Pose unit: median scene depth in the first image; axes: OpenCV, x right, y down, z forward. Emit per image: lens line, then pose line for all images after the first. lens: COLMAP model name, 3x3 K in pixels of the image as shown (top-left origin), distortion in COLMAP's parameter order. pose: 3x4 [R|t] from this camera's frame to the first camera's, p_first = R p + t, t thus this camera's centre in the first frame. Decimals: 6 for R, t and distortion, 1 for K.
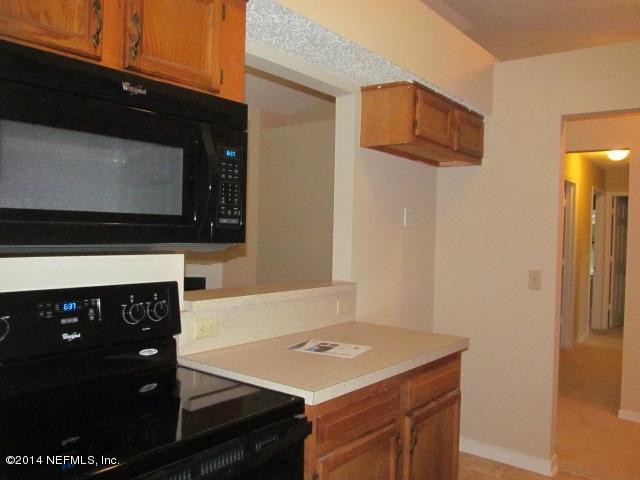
lens RADIAL K [[537.4, 0, 322.1], [0, 537.4, 235.6], [0, 0, 1]] dist [-0.055178, 0.051722]
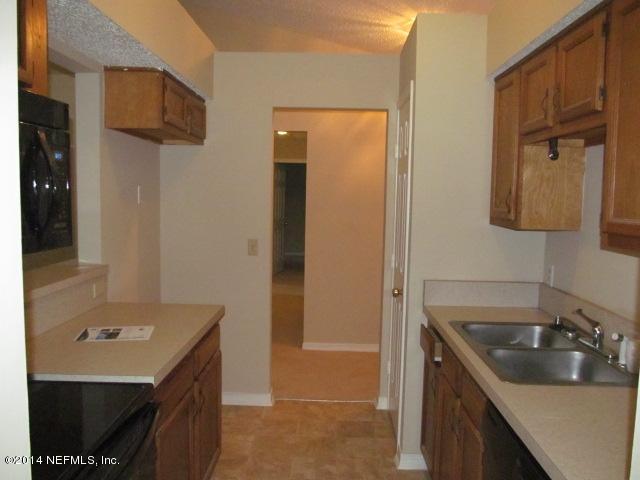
lens RADIAL K [[531.2, 0, 320.0], [0, 531.2, 240.0], [0, 0, 1]] dist [-0.000955, 0.002001]
pose [[0.812655, -0.062875, 0.579344, -0.184223], [0.011911, 0.995747, 0.091360, -0.043897], [-0.582624, -0.067344, 0.809947, -0.037650]]
